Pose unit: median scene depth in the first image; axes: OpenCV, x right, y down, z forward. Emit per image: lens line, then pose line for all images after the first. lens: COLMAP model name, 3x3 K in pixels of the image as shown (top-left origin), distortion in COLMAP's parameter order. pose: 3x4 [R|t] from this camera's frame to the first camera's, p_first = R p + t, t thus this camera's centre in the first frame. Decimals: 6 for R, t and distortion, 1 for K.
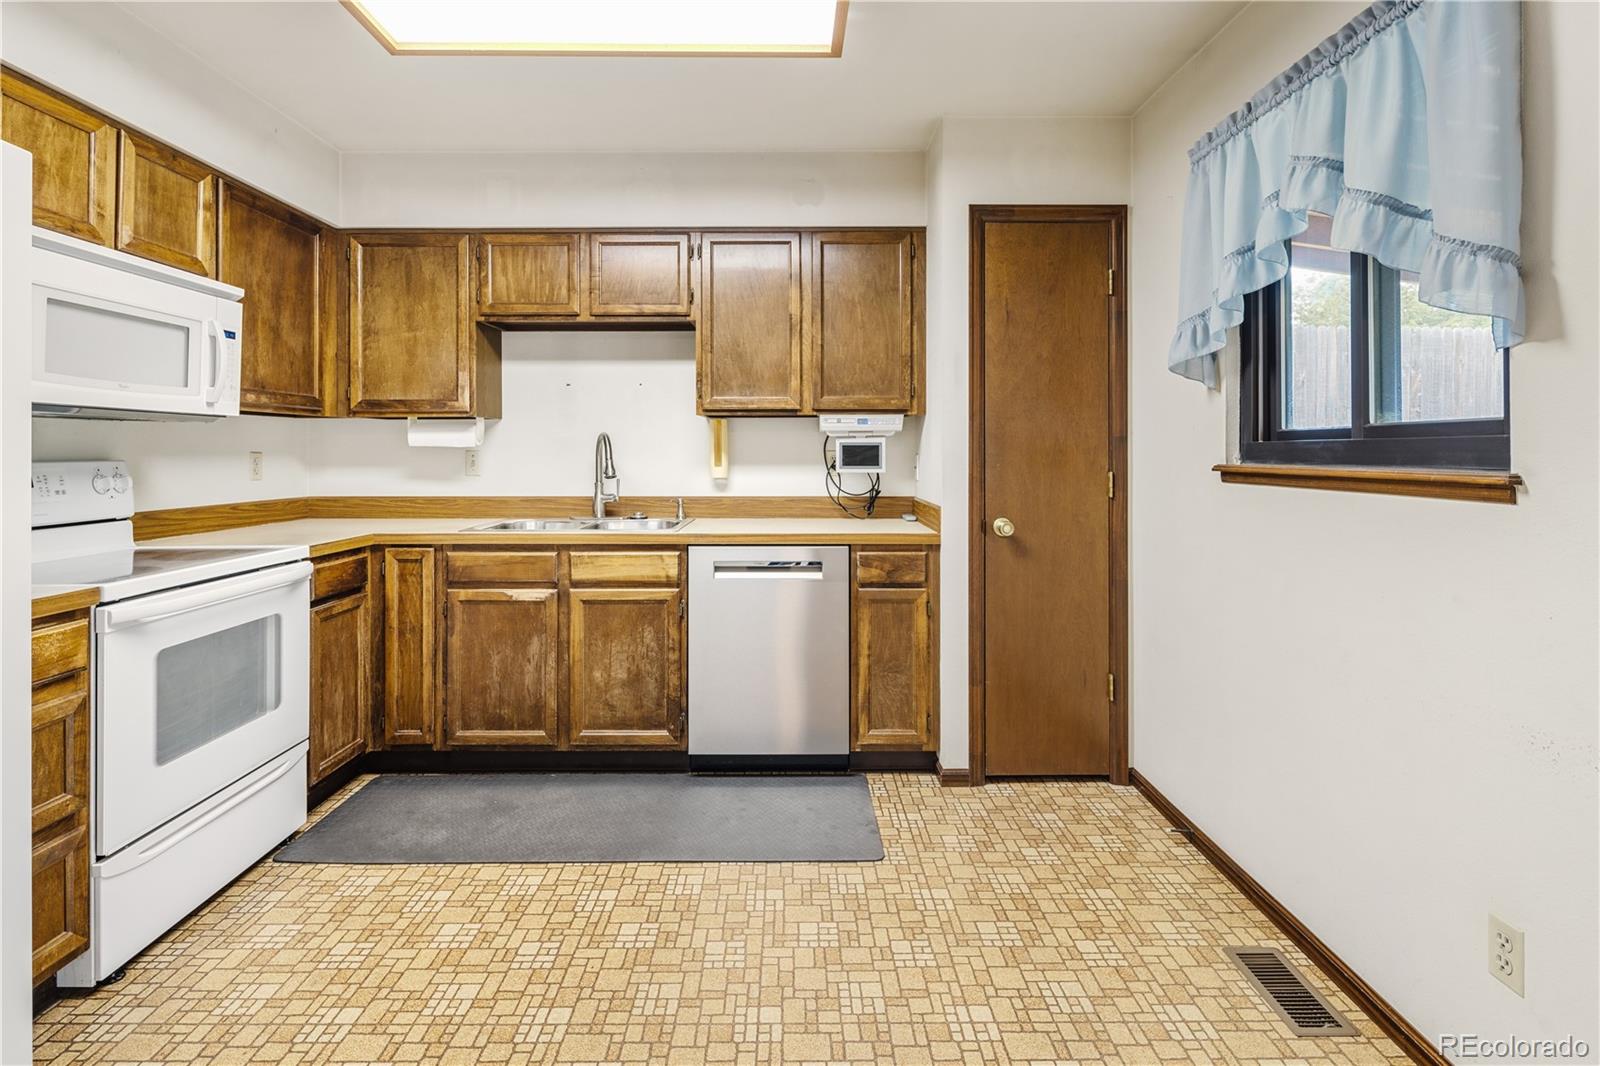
lens RADIAL K [[784.4, 0, 795.2], [0, 784.4, 458.4], [0, 0, 1]] dist [0.004729, -0.006223]
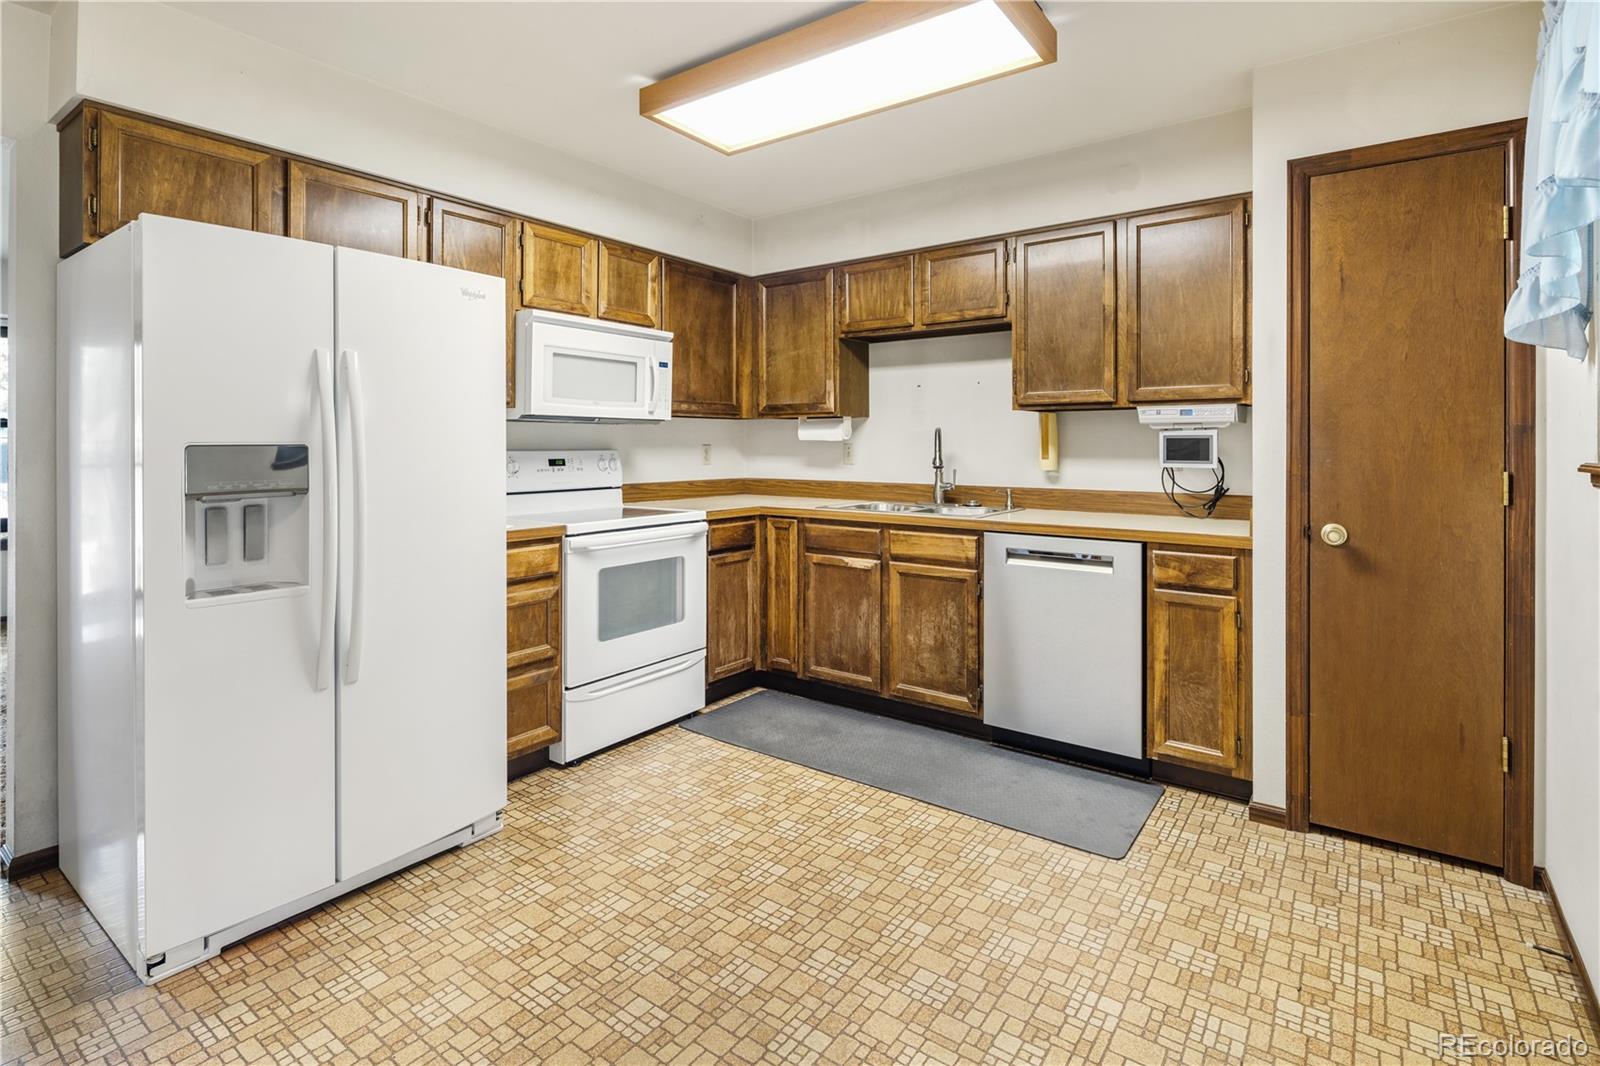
lens RADIAL K [[784.4, 0, 795.2], [0, 784.4, 458.4], [0, 0, 1]] dist [0.004729, -0.006223]
pose [[0.798268, 0.011757, -0.602187, 0.305363], [-0.006652, 0.999921, 0.010704, 0.000464], [0.602265, -0.004539, 0.798283, -0.022351]]
